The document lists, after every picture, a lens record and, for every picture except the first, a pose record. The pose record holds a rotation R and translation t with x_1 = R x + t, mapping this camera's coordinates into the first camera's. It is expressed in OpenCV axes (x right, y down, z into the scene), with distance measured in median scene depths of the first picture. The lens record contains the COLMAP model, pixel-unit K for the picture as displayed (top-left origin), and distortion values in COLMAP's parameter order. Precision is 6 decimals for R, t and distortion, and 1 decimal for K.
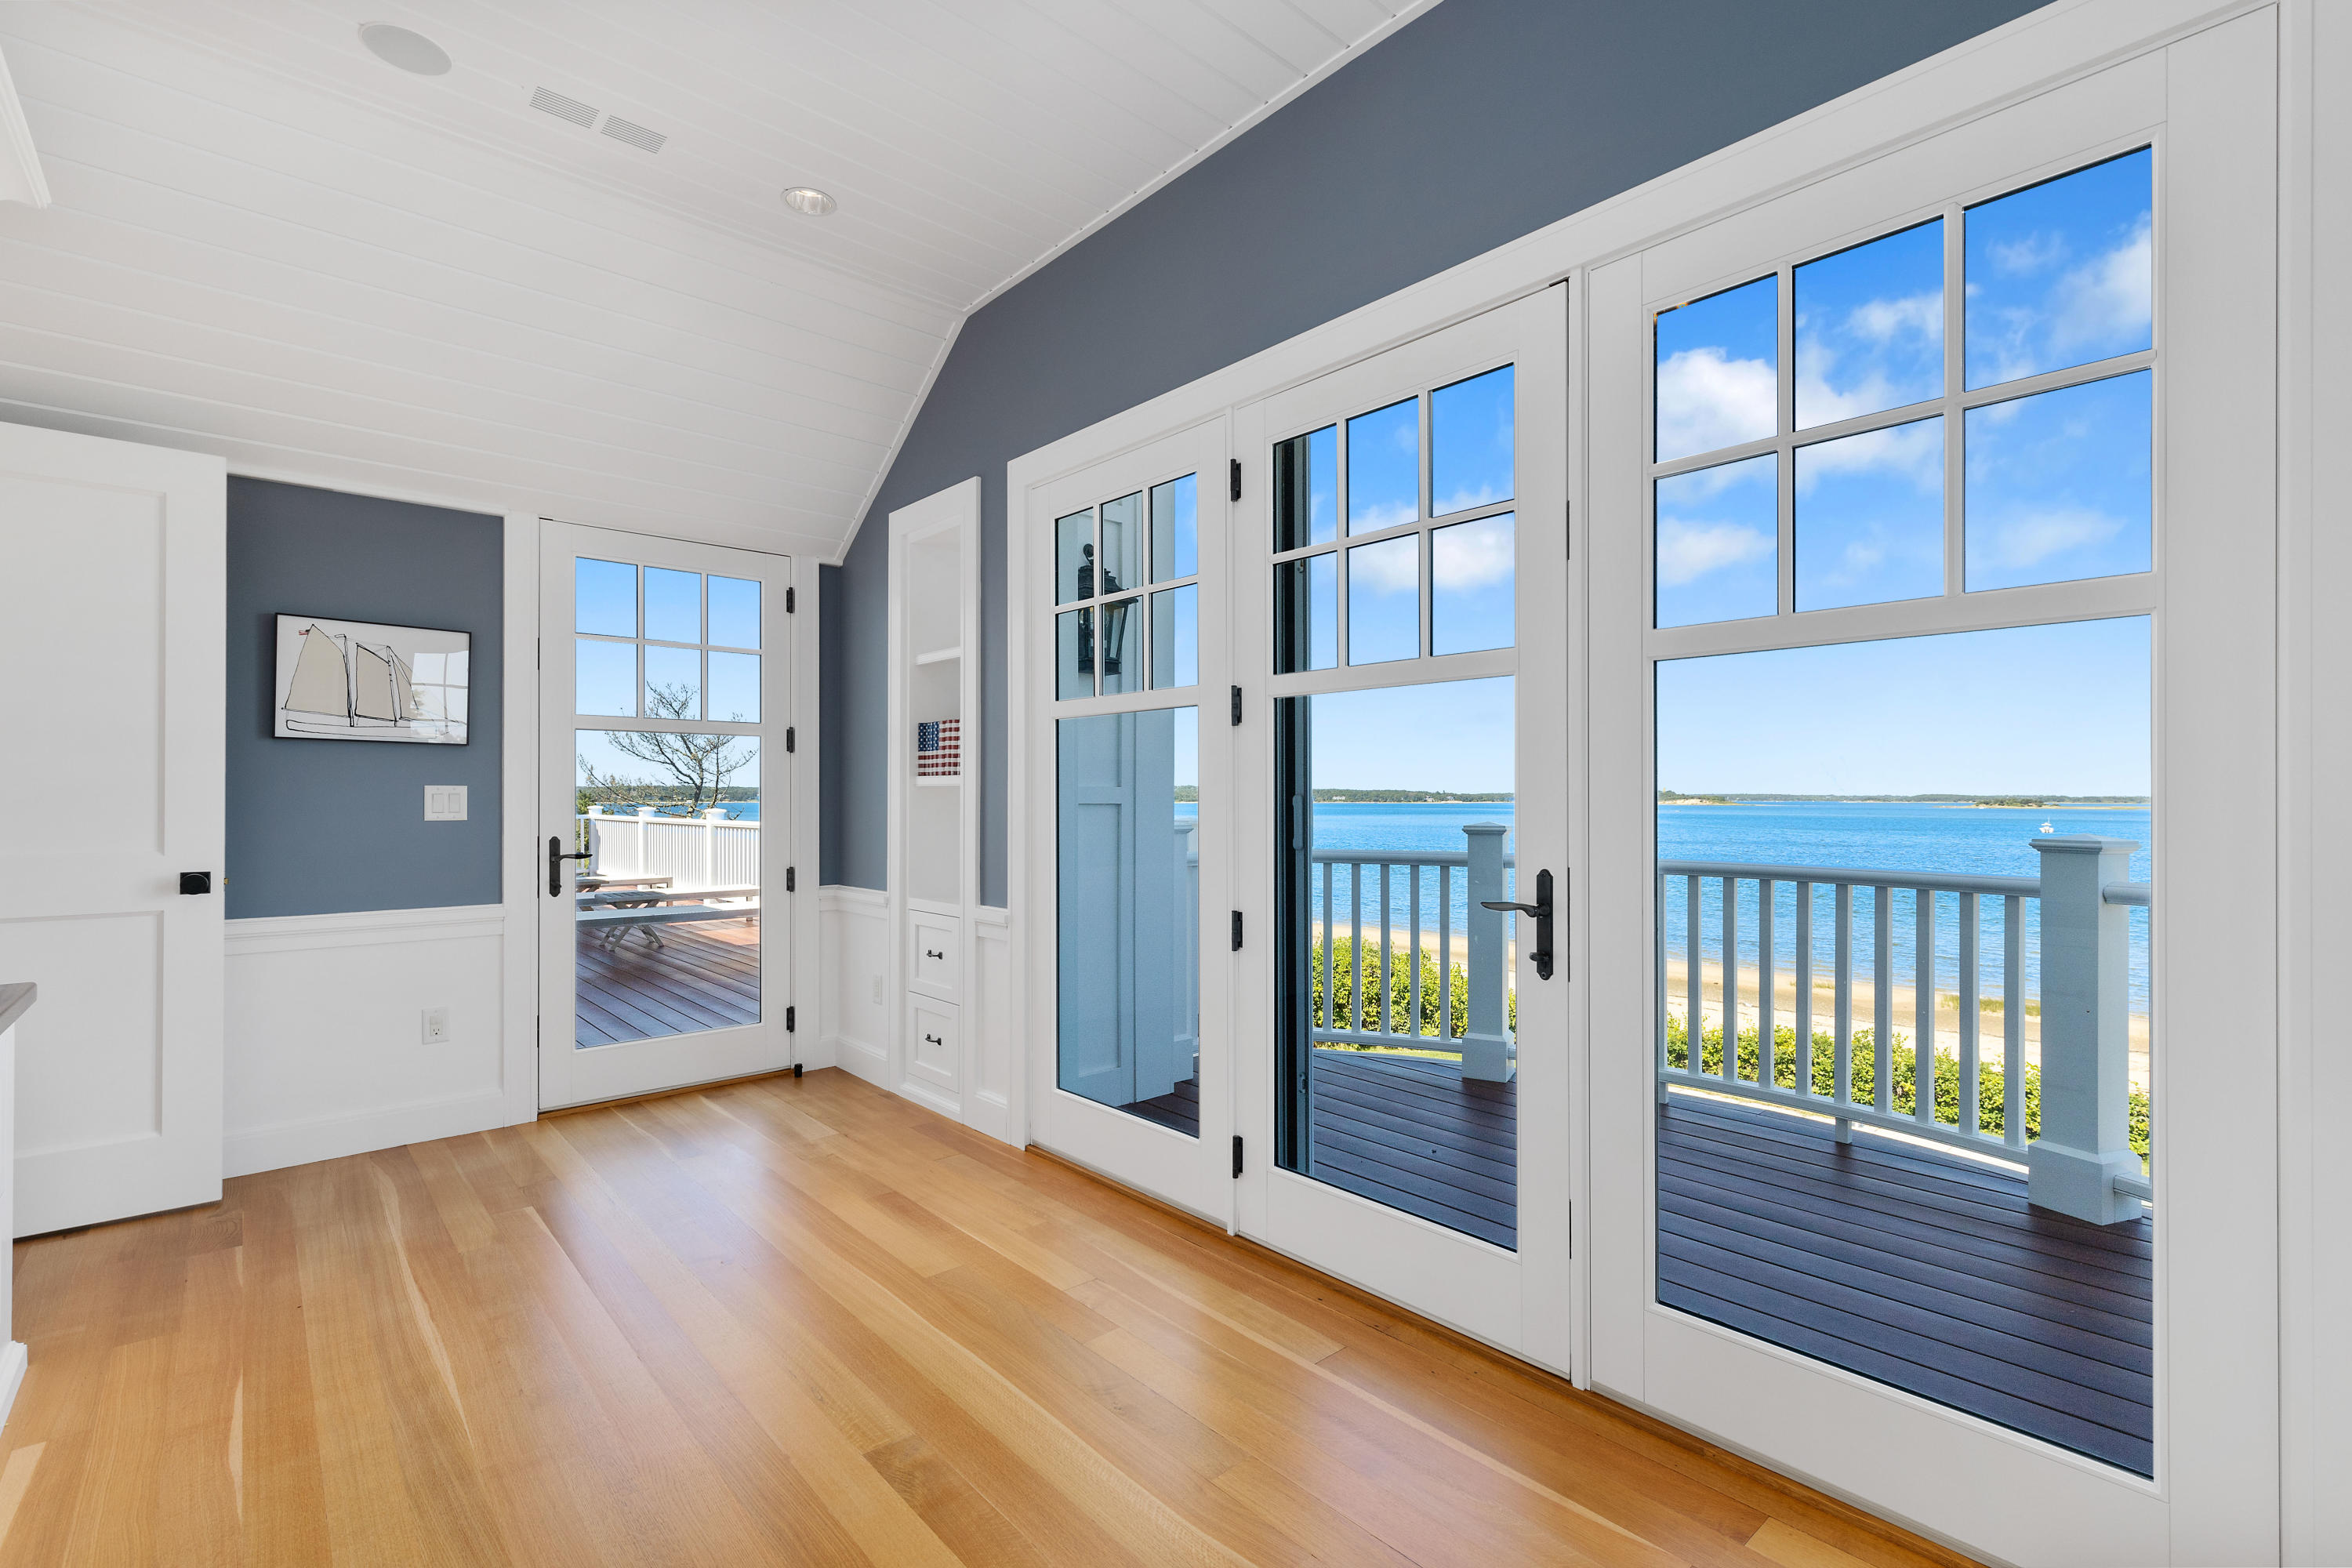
lens RADIAL K [[1070.7, 0, 1176.0], [0, 1070.7, 784.0], [0, 0, 1]] dist [0.017382, 0.000082]
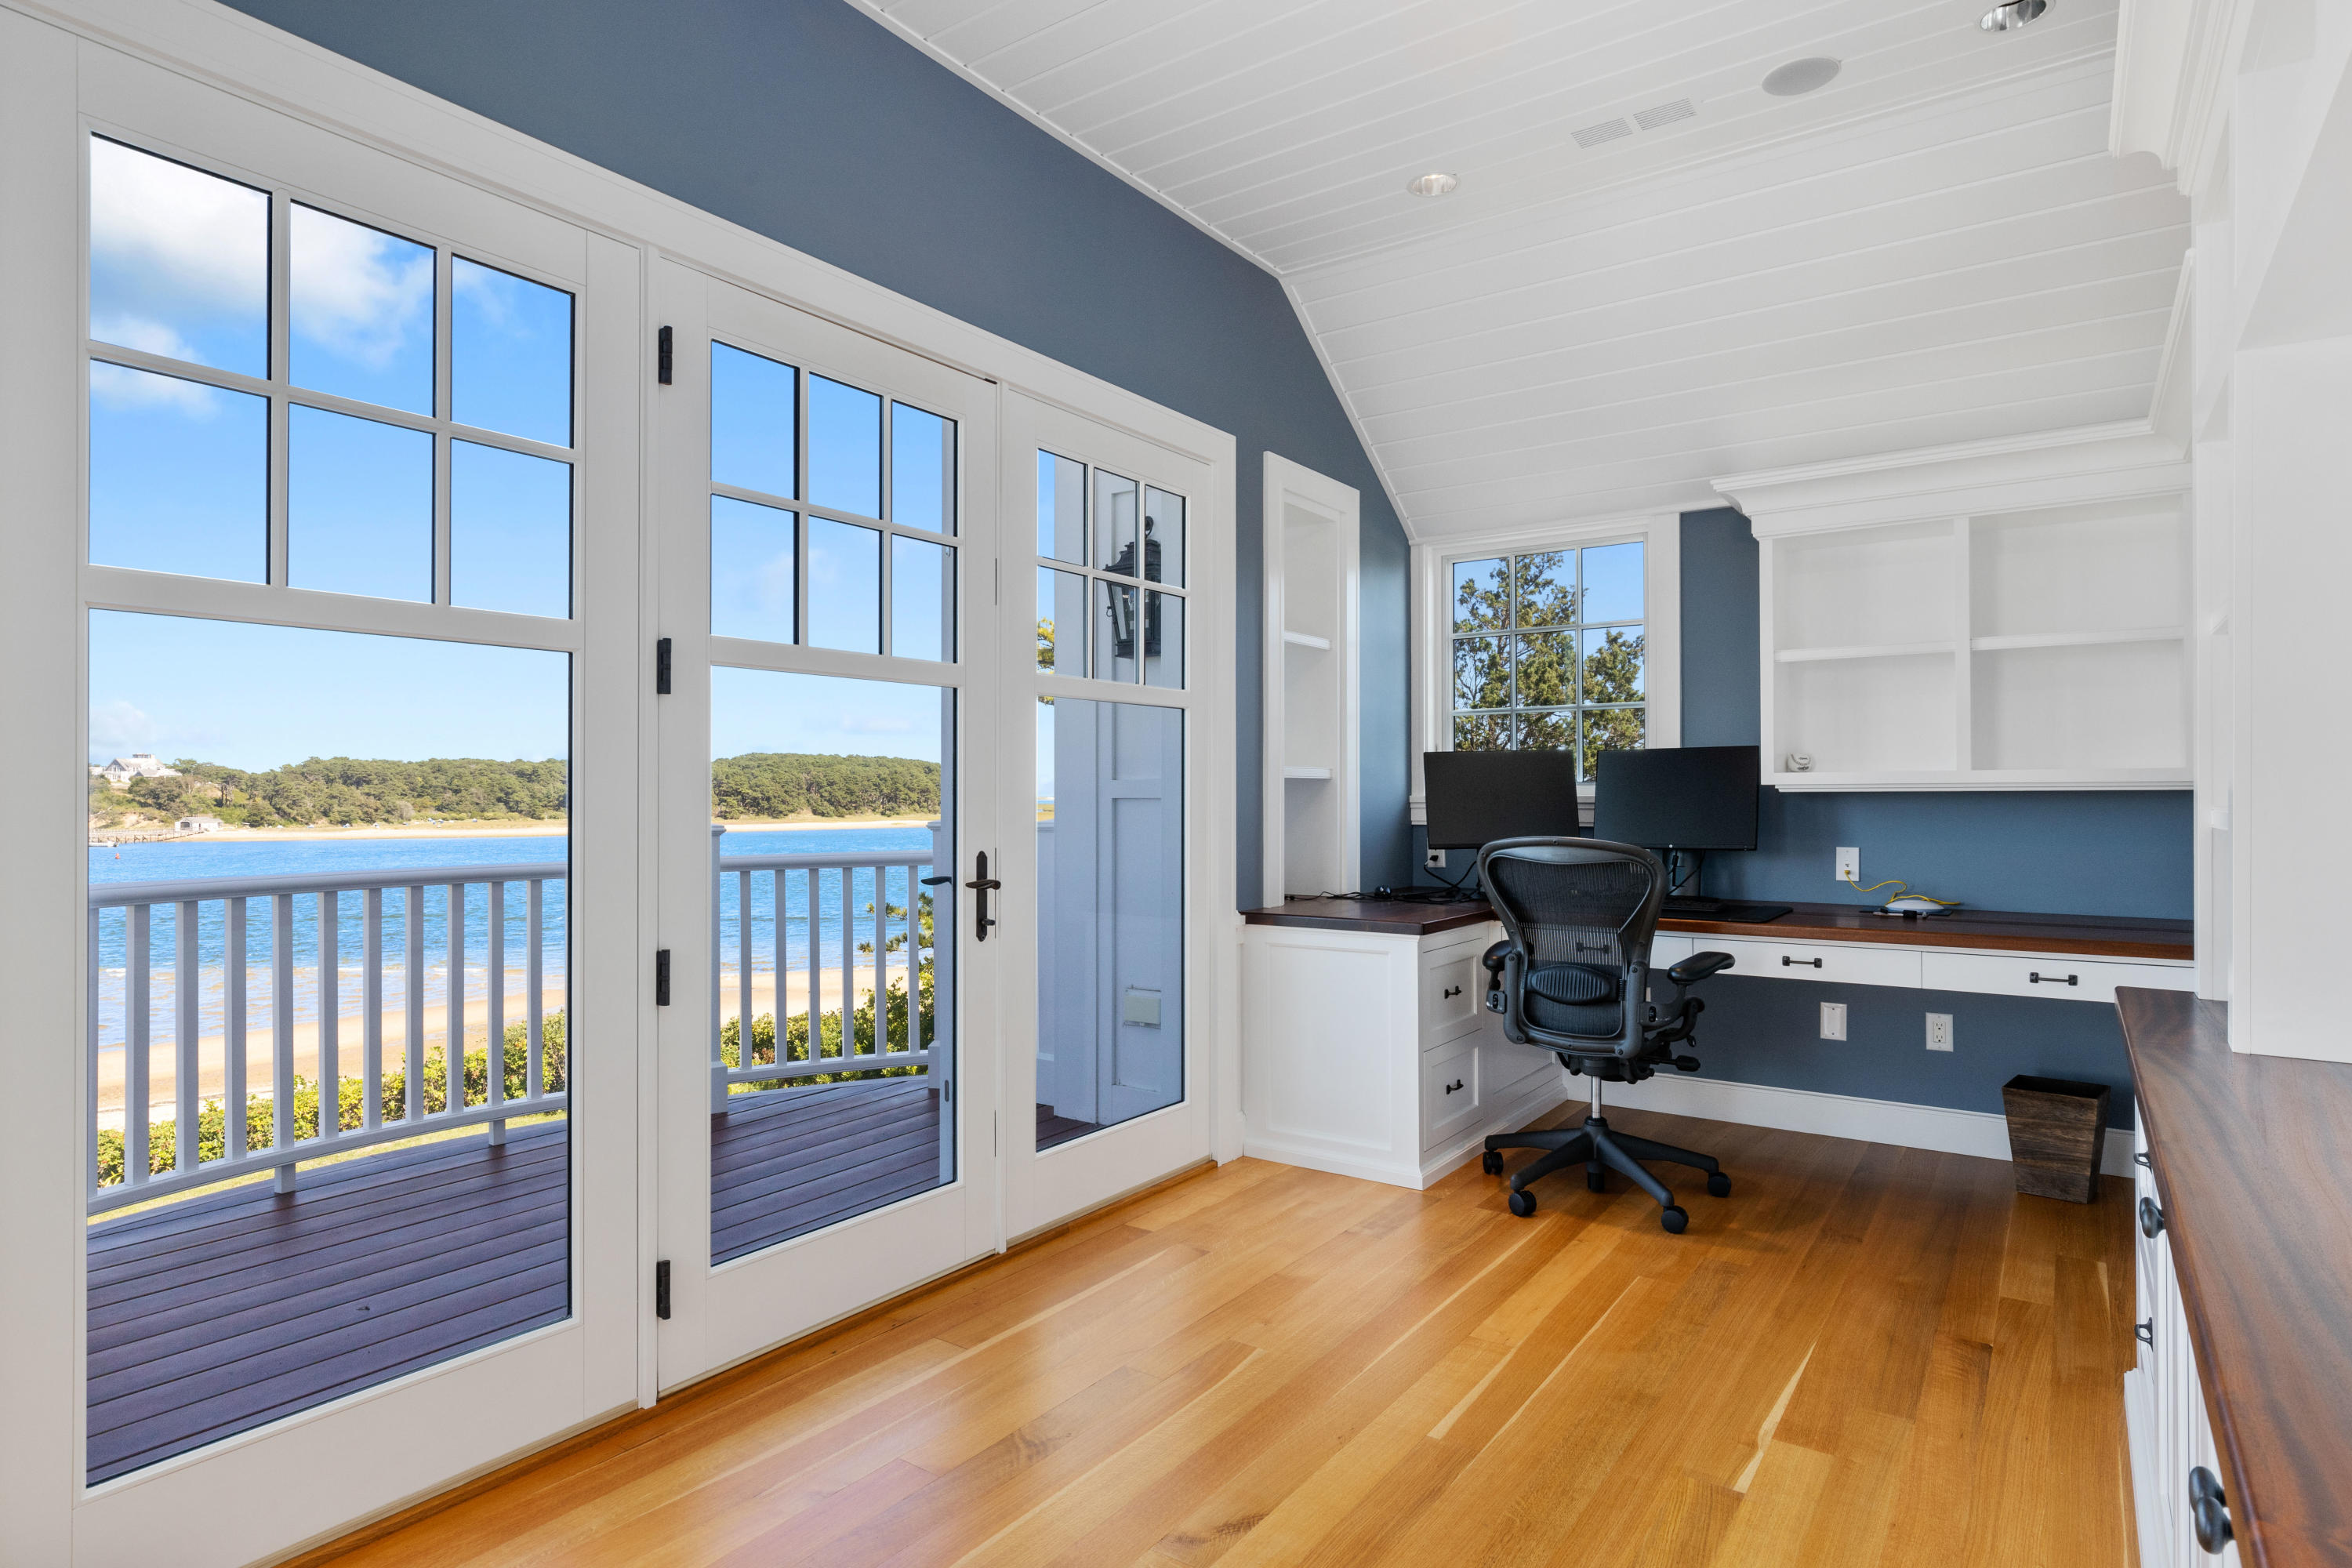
lens RADIAL K [[1260.7, 0, 1178.7], [0, 1260.7, 801.1], [0, 0, 1]] dist [0.003500, 0.001271]
pose [[-0.237935, -0.003934, 0.971273, -0.847849], [-0.010828, 0.999940, 0.001398, 0.014170], [-0.971221, -0.010184, -0.237963, 0.868097]]
